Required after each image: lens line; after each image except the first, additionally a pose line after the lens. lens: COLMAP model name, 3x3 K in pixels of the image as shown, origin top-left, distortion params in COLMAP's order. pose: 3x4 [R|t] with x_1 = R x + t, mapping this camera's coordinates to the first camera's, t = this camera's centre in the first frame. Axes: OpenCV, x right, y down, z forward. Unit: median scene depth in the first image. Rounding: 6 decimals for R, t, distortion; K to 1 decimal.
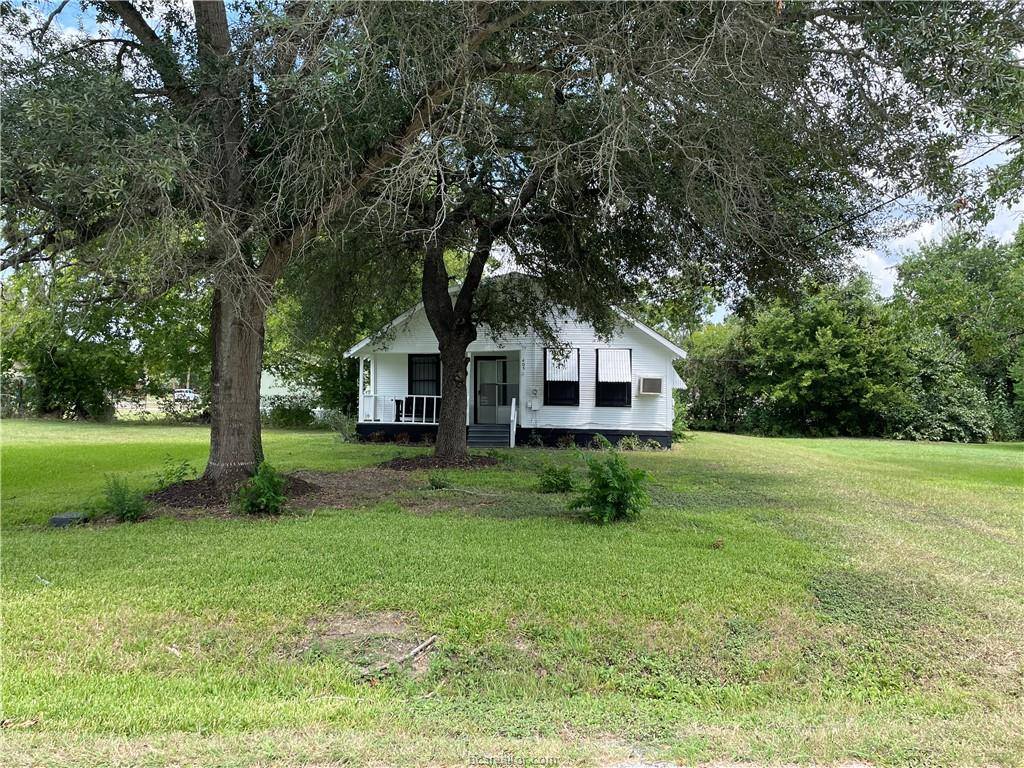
lens RADIAL K [[767.1, 0, 511.7], [0, 767.1, 384.9], [0, 0, 1]] dist [0.005310, 0.001097]
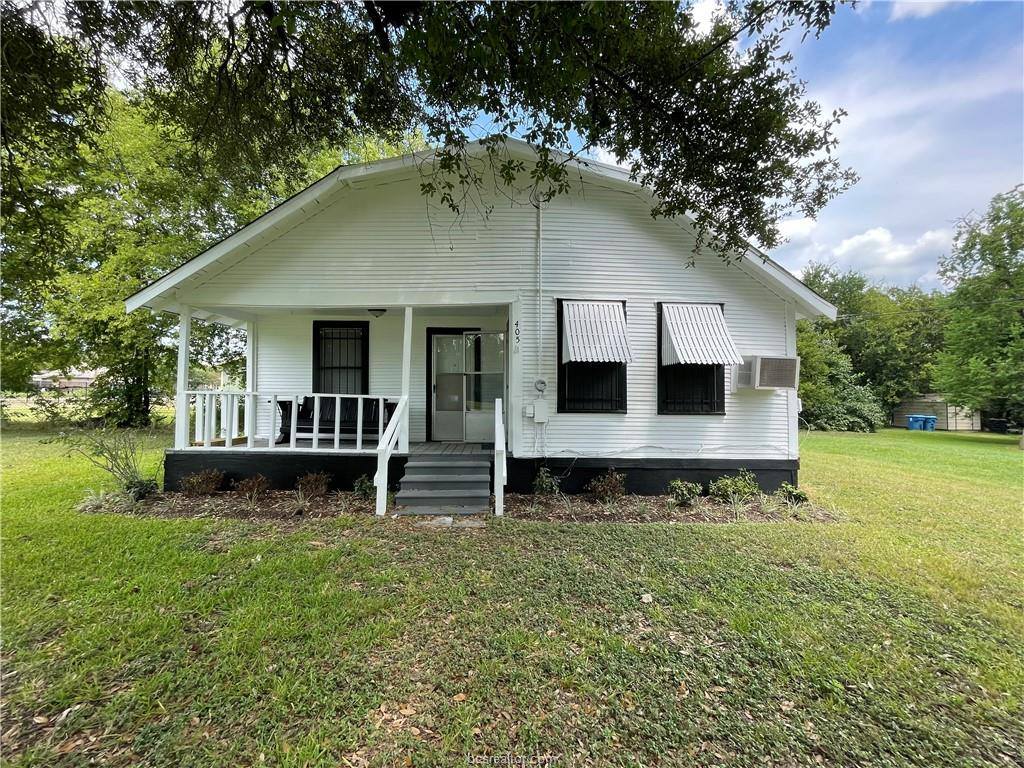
lens RADIAL K [[410.8, 0, 515.2], [0, 410.8, 382.3], [0, 0, 1]] dist [-0.000704, -0.000016]
pose [[0.995665, -0.000419, 0.093009, -0.010666], [0.001725, 0.999901, -0.013965, 0.010884], [-0.092994, 0.014065, 0.995567, 0.735222]]
